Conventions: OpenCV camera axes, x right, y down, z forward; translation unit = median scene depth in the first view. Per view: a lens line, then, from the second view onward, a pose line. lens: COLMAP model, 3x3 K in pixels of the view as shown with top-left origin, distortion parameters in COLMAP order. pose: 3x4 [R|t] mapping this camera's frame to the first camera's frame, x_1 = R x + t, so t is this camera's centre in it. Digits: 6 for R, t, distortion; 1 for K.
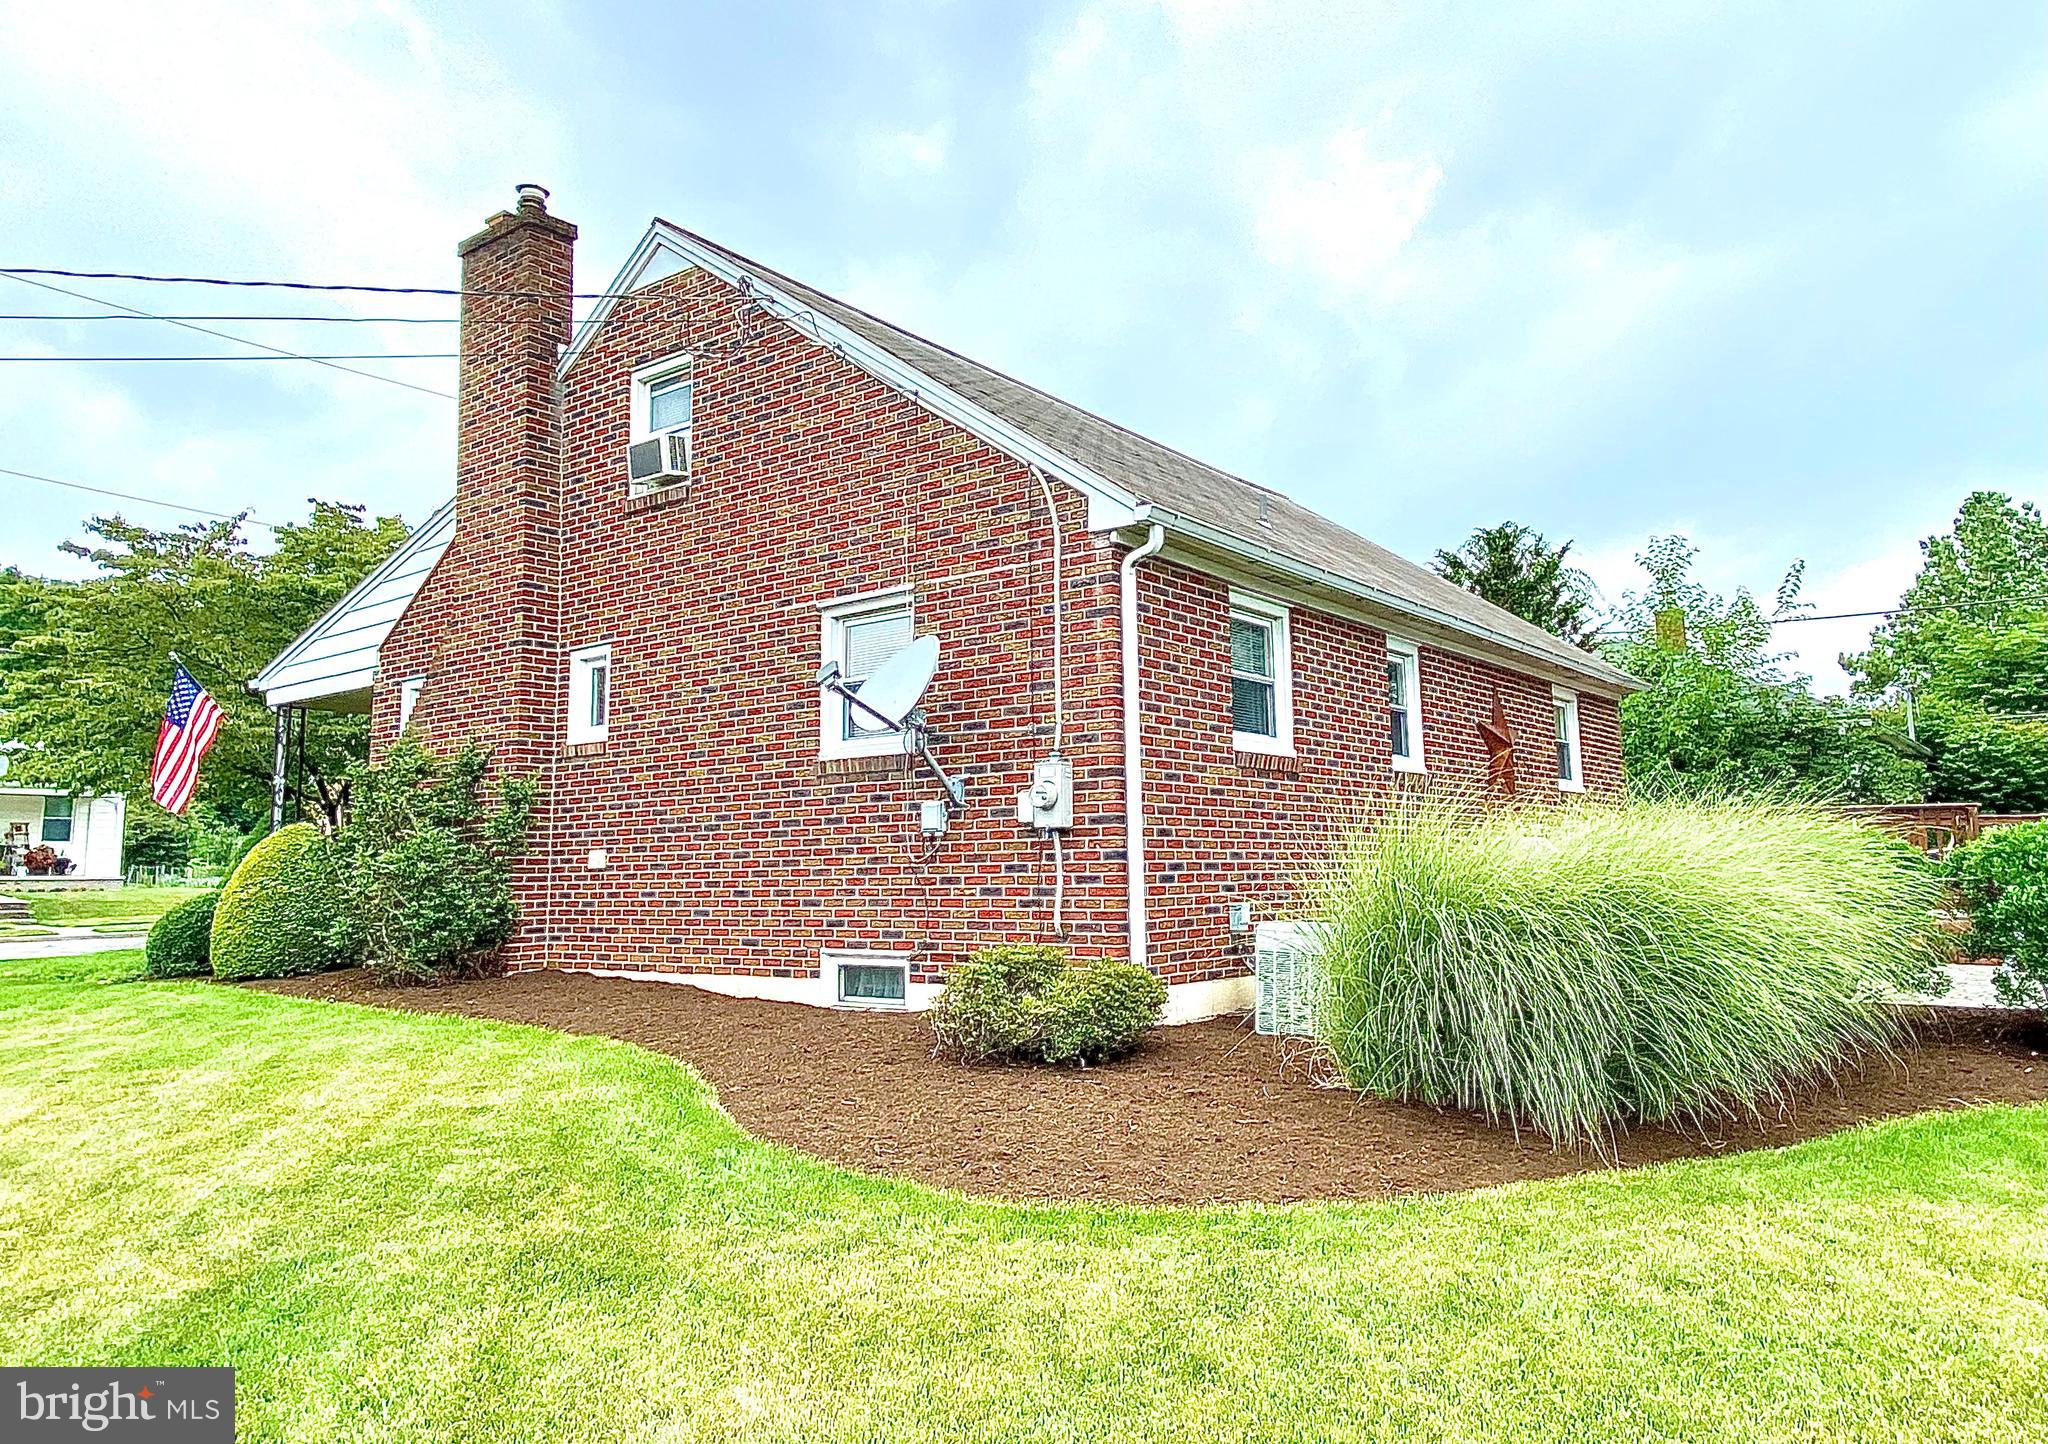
lens RADIAL K [[1332.5, 0, 1025.3], [0, 1332.5, 705.4], [0, 0, 1]] dist [-0.004564, -0.003562]
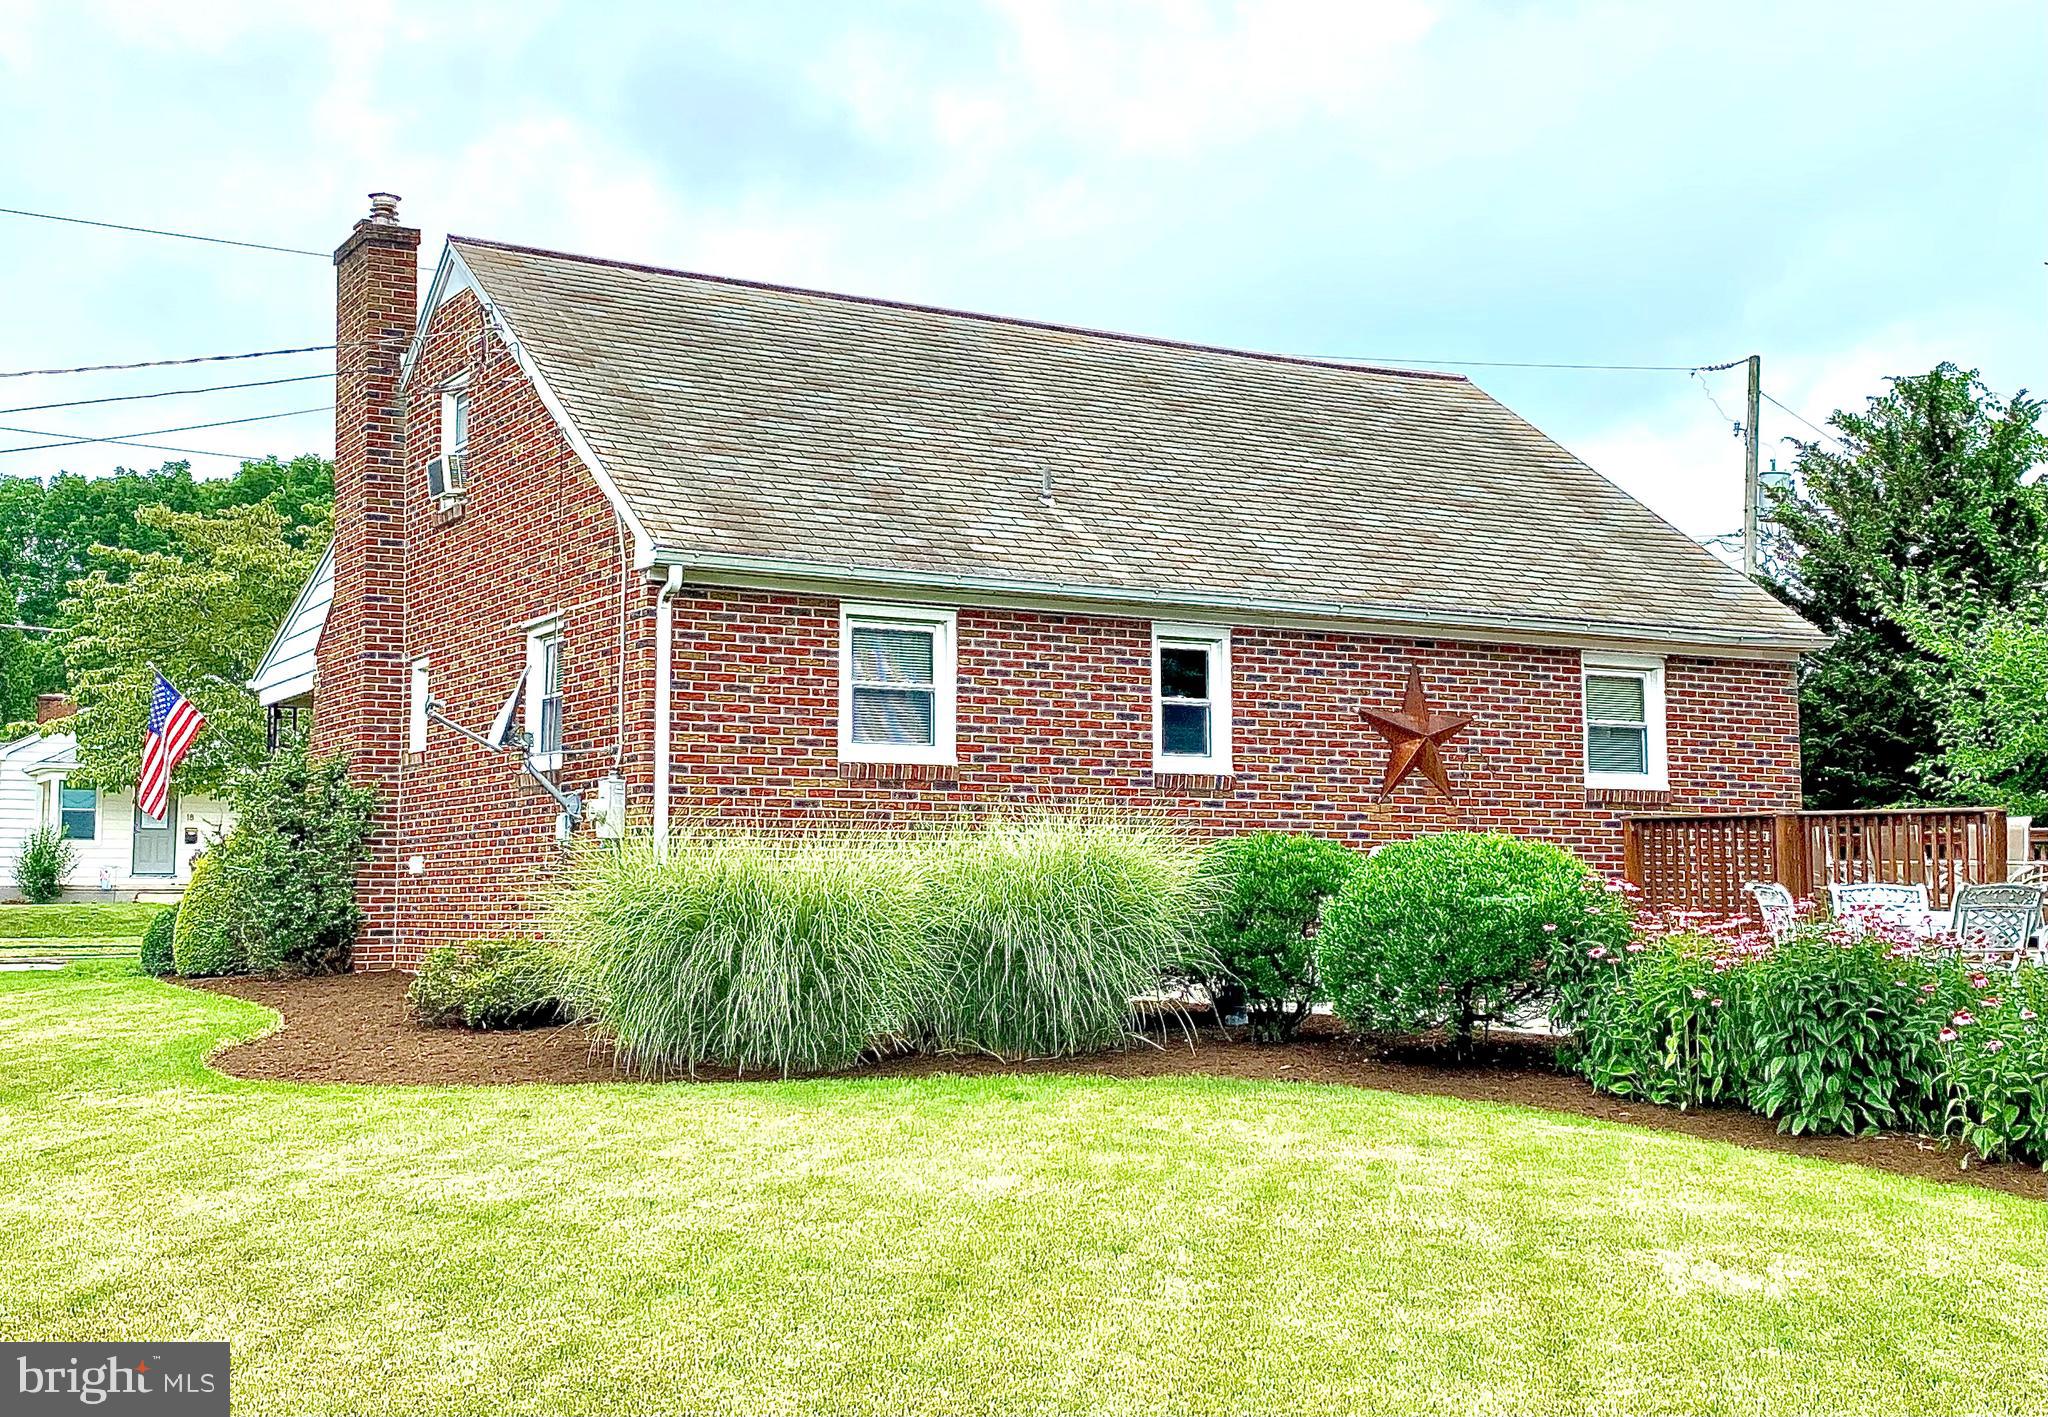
lens RADIAL K [[2346.0, 0, 1023.1], [0, 2346.0, 706.1], [0, 0, 1]] dist [-0.000337, 0.000000]
pose [[0.923351, -0.016944, -0.383582, 0.815280], [0.033053, 0.998825, 0.035444, -0.057146], [0.382531, -0.045406, 0.922826, -0.501567]]
